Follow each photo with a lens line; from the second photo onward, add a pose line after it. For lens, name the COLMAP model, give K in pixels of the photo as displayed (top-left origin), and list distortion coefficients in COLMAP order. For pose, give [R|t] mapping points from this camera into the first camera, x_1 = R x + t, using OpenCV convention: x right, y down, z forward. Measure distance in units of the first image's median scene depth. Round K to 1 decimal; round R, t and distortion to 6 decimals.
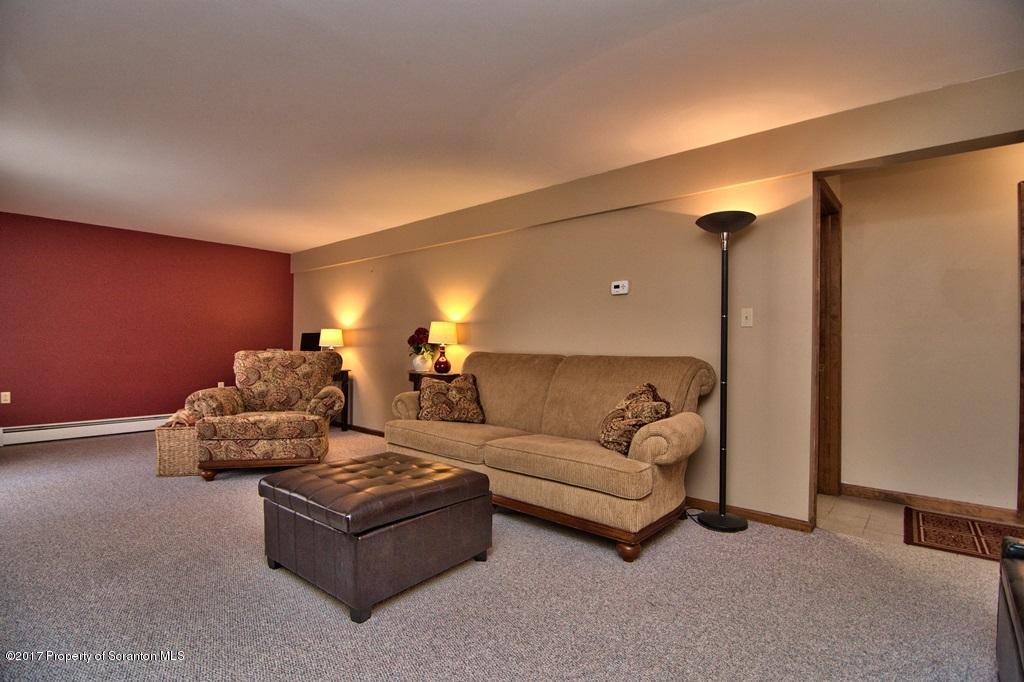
lens RADIAL K [[490.1, 0, 511.9], [0, 490.1, 343.8], [0, 0, 1]] dist [-0.020739, -0.002807]
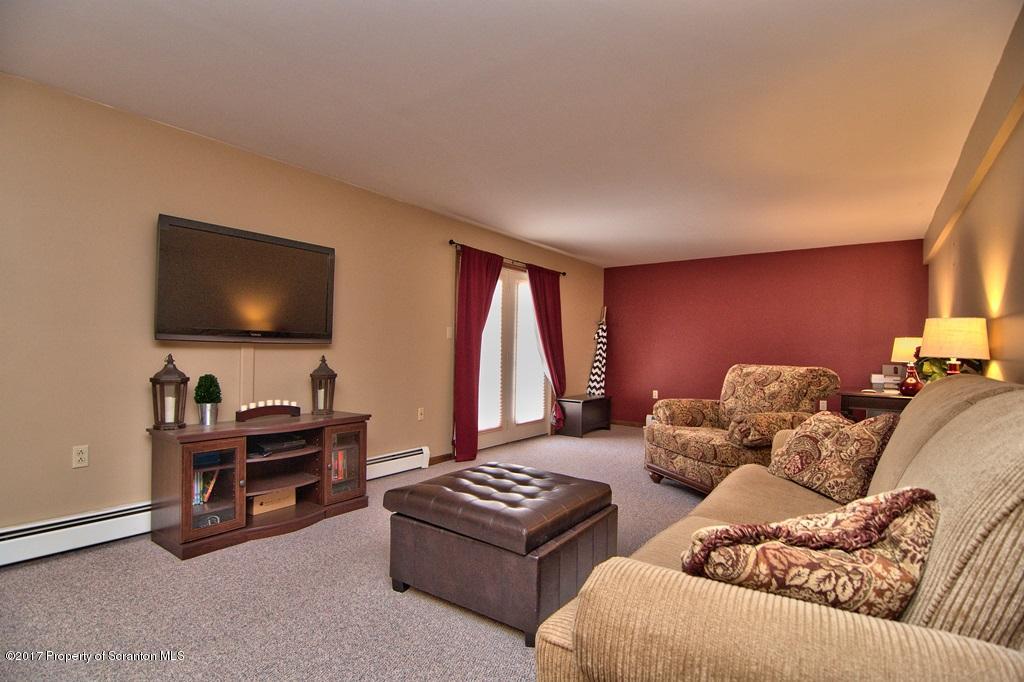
lens RADIAL K [[490.1, 0, 512.9], [0, 490.1, 346.5], [0, 0, 1]] dist [-0.020739, -0.002807]
pose [[0.057424, -0.019815, -0.998153, 0.441393], [-0.011759, 0.999720, -0.020523, 0.004304], [0.998281, 0.012916, 0.057175, 0.598613]]
